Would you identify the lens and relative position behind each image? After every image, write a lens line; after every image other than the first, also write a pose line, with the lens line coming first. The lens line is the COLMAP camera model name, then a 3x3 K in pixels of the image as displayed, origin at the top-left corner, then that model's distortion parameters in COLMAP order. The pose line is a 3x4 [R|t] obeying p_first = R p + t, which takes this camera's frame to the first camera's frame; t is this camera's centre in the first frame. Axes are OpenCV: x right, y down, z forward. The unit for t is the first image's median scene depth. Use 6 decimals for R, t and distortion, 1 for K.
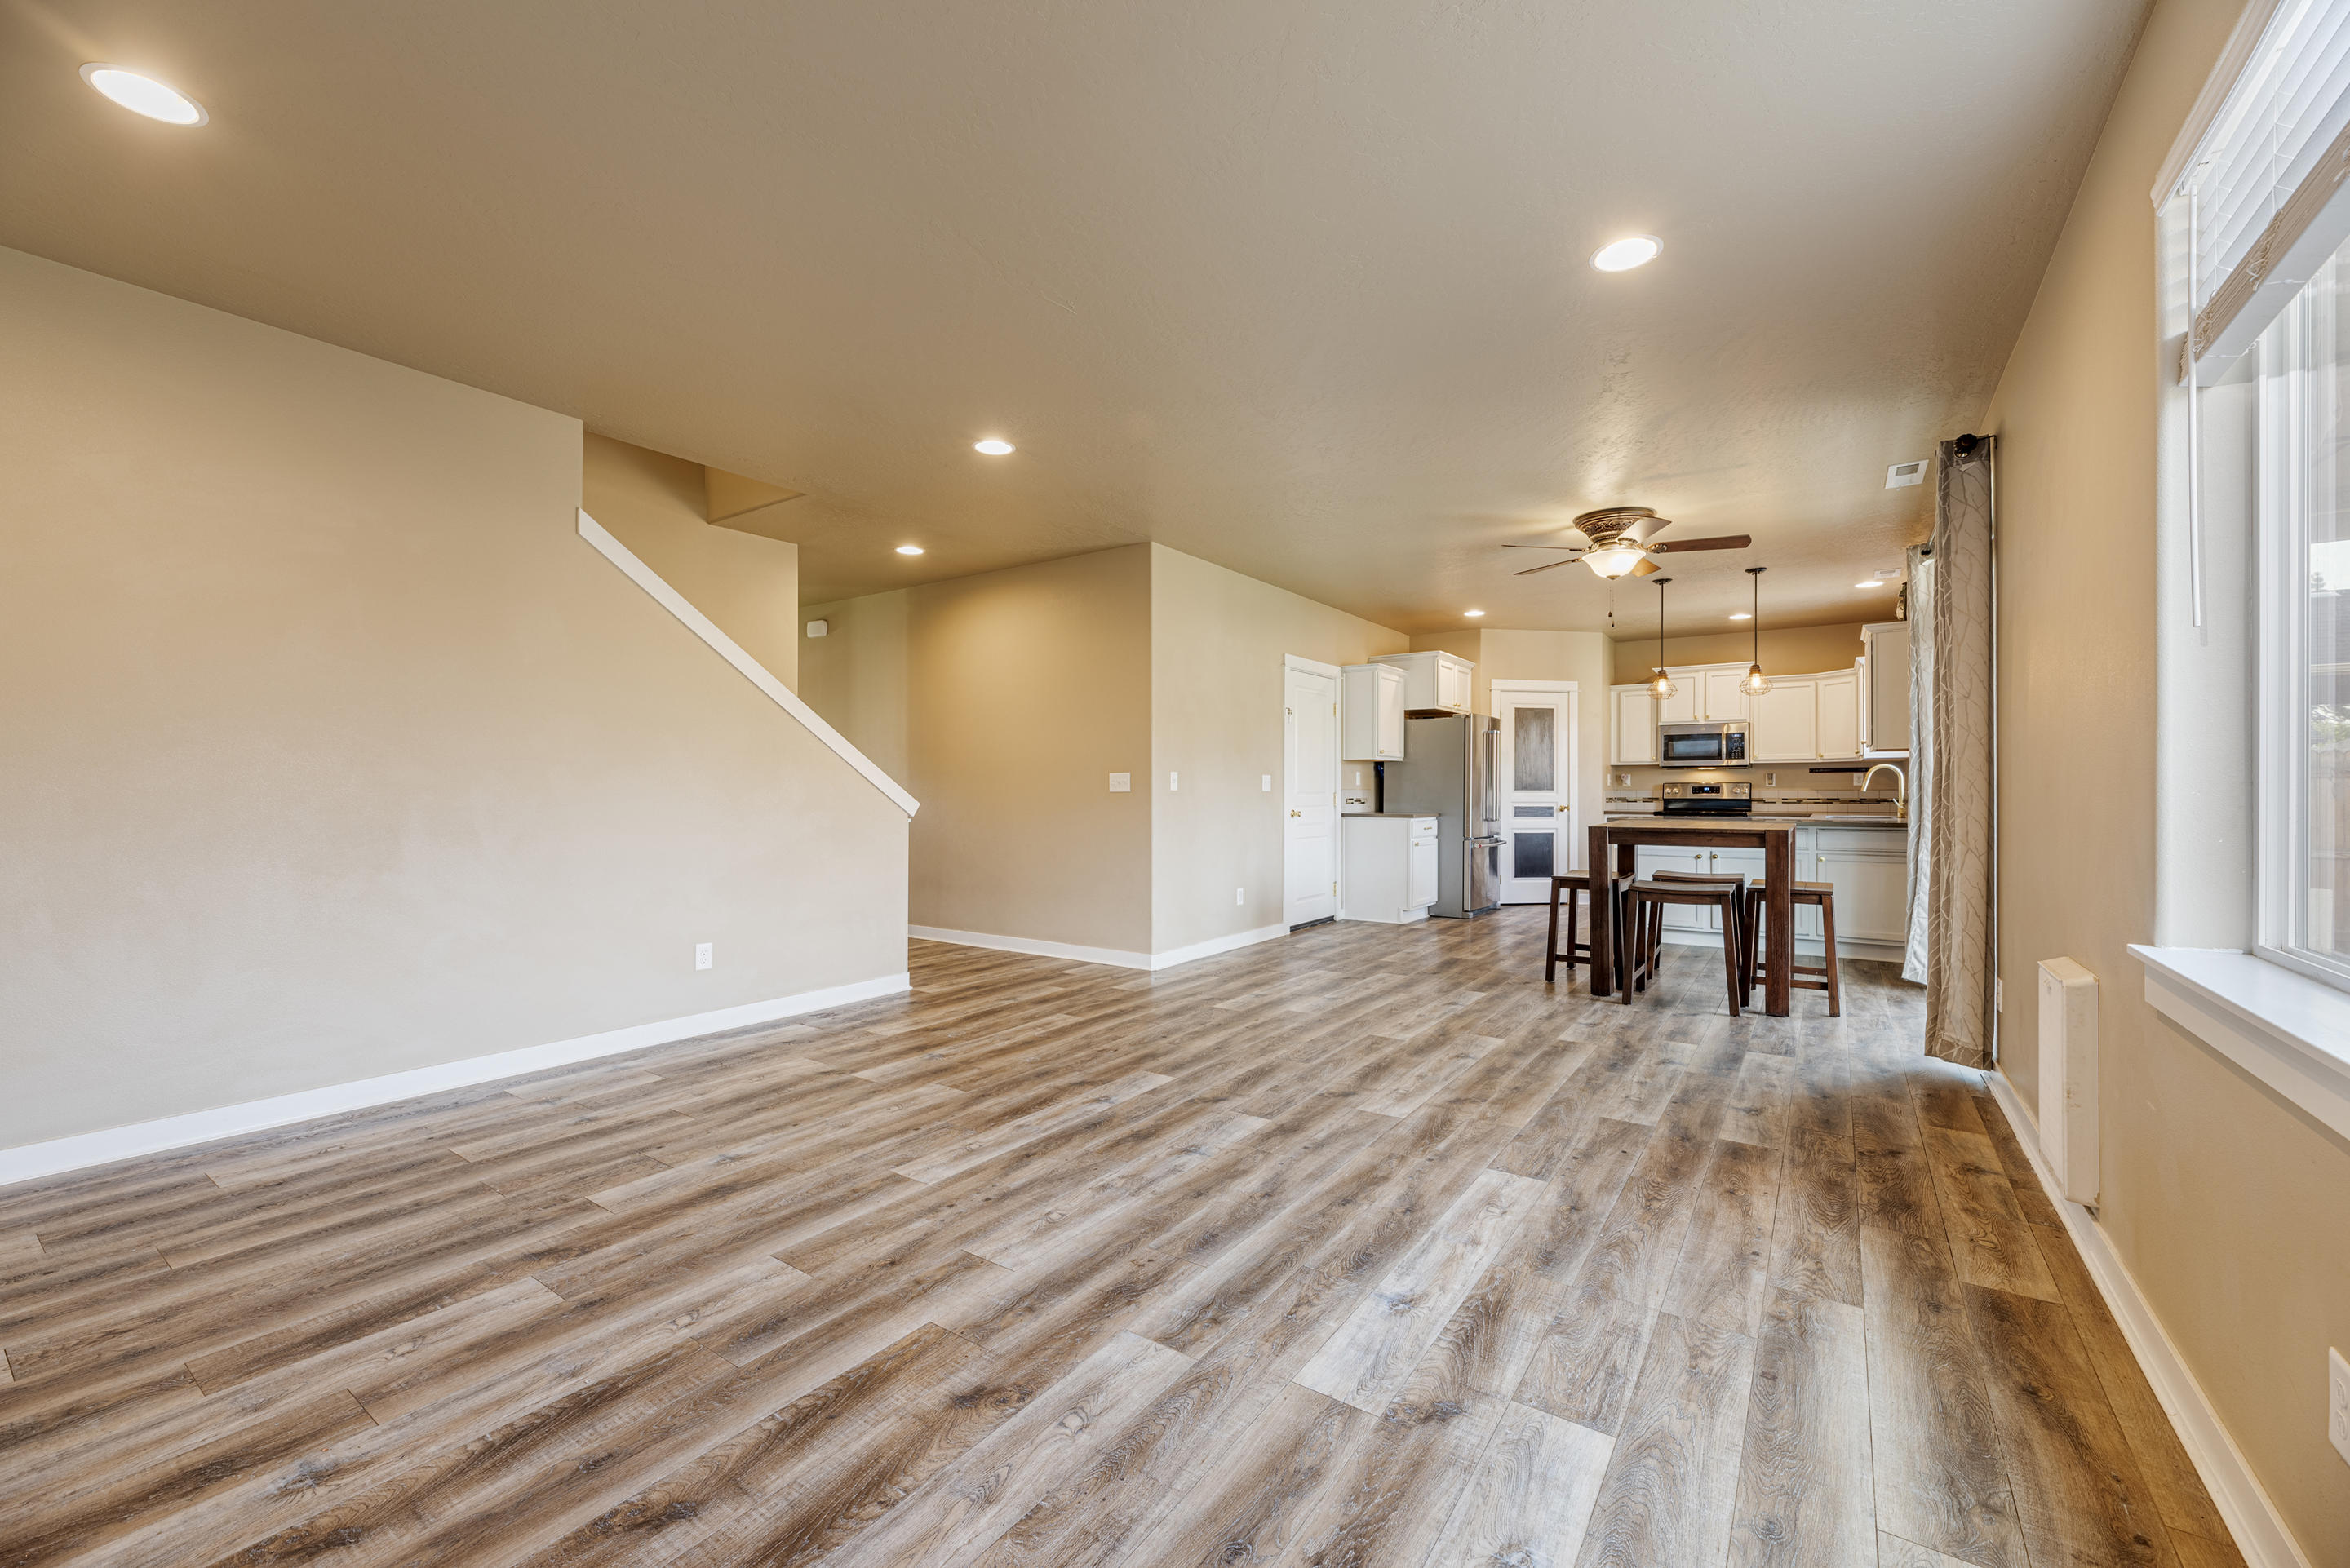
lens RADIAL K [[938.2, 0, 1176.2], [0, 938.2, 787.4], [0, 0, 1]] dist [0.001097, 0.000341]
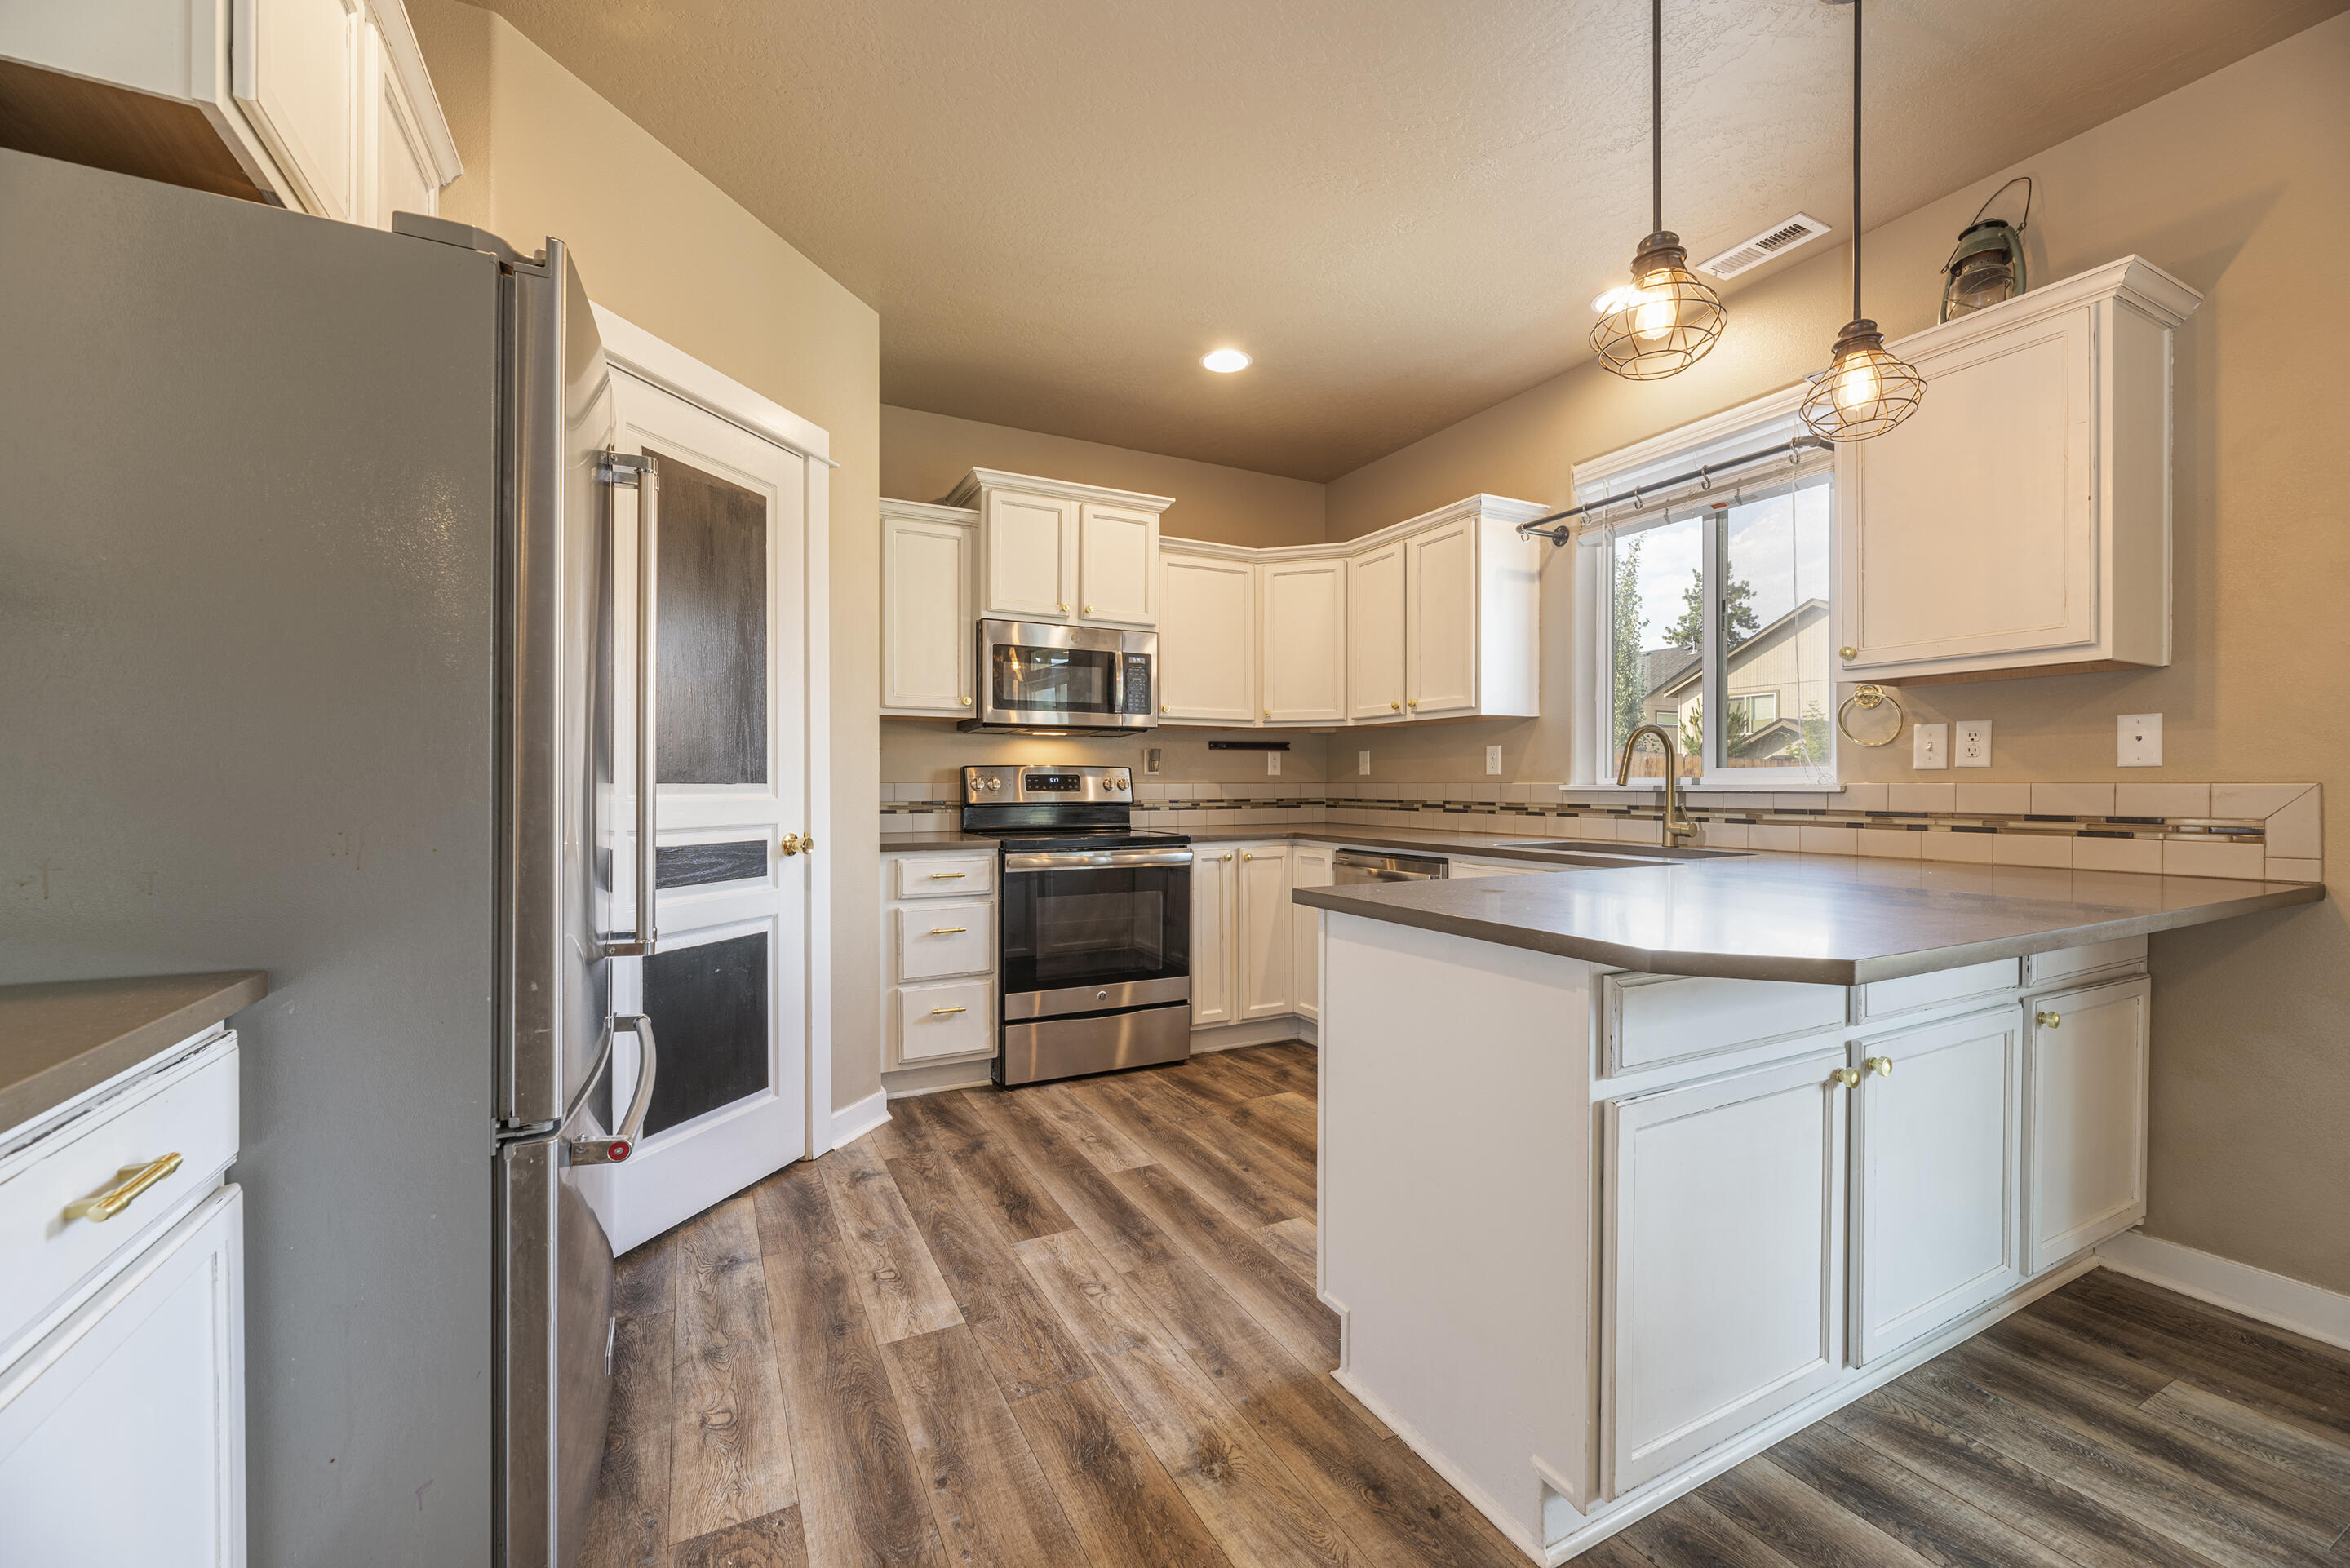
lens RADIAL K [[938.2, 0, 1175.9], [0, 938.2, 792.2], [0, 0, 1]] dist [0.001097, 0.000341]
pose [[0.462754, -0.007653, 0.886454, 0.399383], [-0.004112, 0.999933, 0.010780, 0.004117], [-0.886477, -0.008634, 0.462692, 1.467947]]
